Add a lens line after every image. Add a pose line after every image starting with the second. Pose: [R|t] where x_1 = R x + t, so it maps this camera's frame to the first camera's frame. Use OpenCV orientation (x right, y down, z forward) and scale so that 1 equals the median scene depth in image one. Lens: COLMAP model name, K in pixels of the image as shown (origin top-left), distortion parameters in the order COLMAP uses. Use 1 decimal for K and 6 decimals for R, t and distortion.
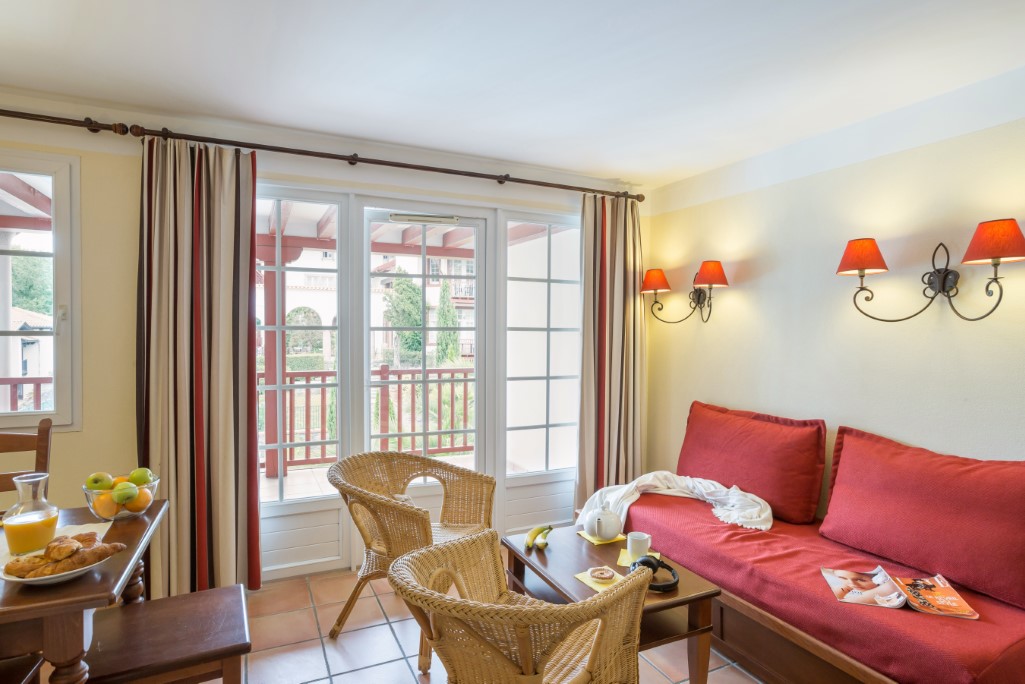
lens RADIAL K [[573.7, 0, 508.4], [0, 573.7, 343.5], [0, 0, 1]] dist [-0.039562, 0.029369]
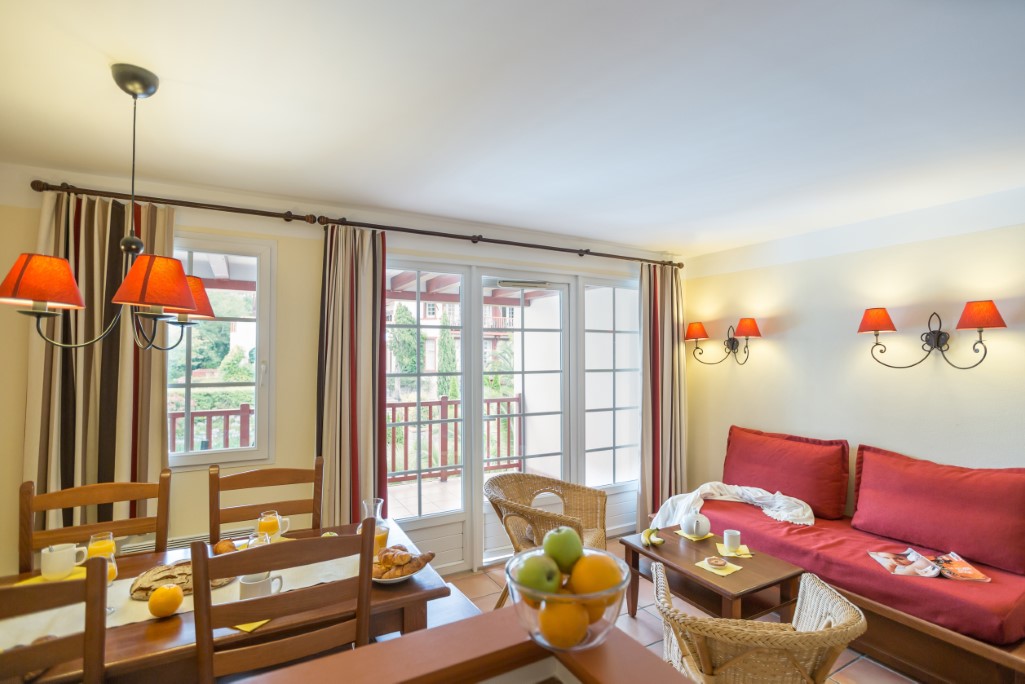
lens RADIAL K [[508.0, 0, 530.1], [0, 508.0, 346.6], [0, 0, 1]] dist [-0.020212, 0.012052]
pose [[0.996433, -0.006913, 0.084100, -0.282561], [0.010449, 0.999077, -0.041675, -0.043295], [-0.083734, 0.042405, 0.995585, -0.127910]]
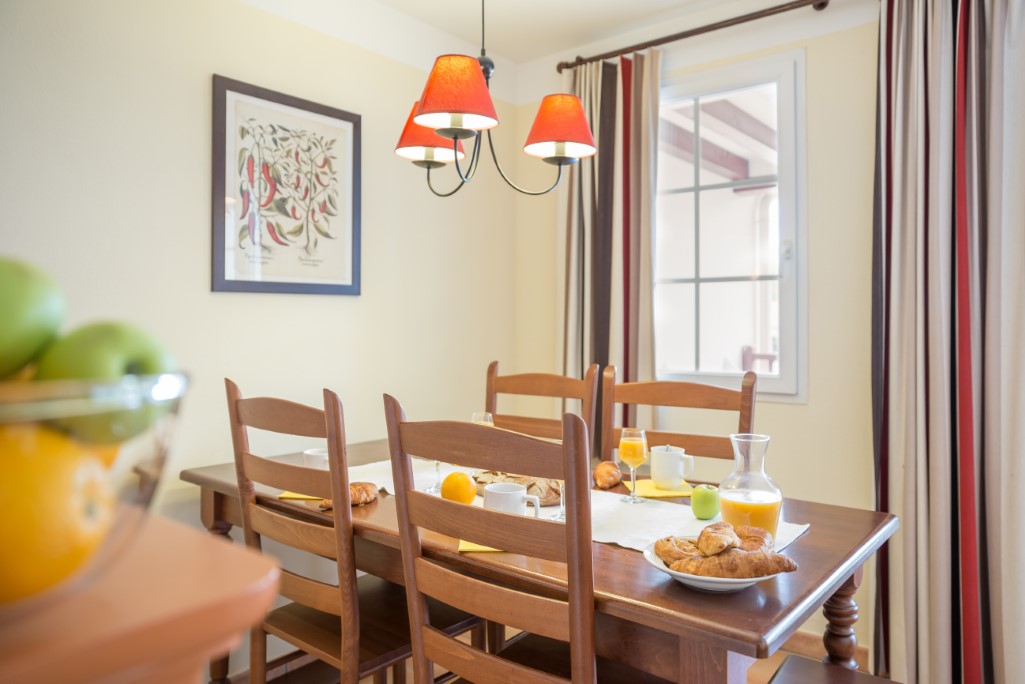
lens RADIAL K [[715.2, 0, 503.6], [0, 715.2, 322.8], [0, 0, 1]] dist [-0.017594, 0.018579]
pose [[0.449978, -0.006650, -0.893015, -0.080866], [-0.016695, 0.999735, -0.015858, 0.063614], [0.892883, 0.022045, 0.449748, 0.199098]]
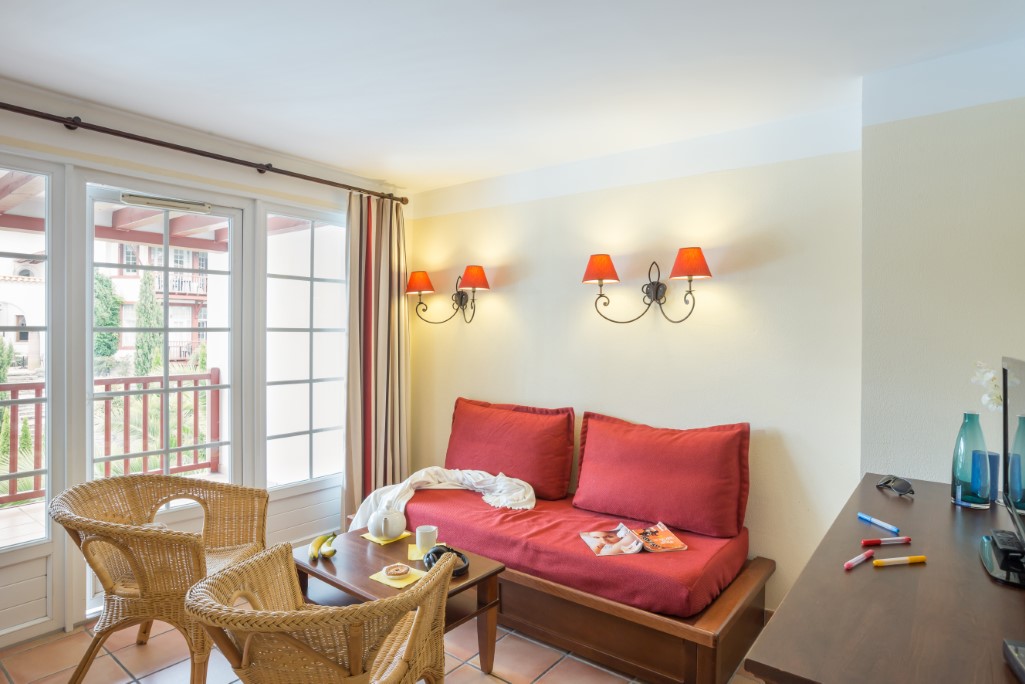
lens RADIAL K [[590.9, 0, 520.7], [0, 590.9, 328.5], [0, 0, 1]] dist [-0.050525, 0.029951]
pose [[0.890549, -0.000812, 0.454886, -0.087699], [0.012708, 0.999653, -0.023093, -0.000411], [-0.454710, 0.026346, 0.890250, -0.031661]]
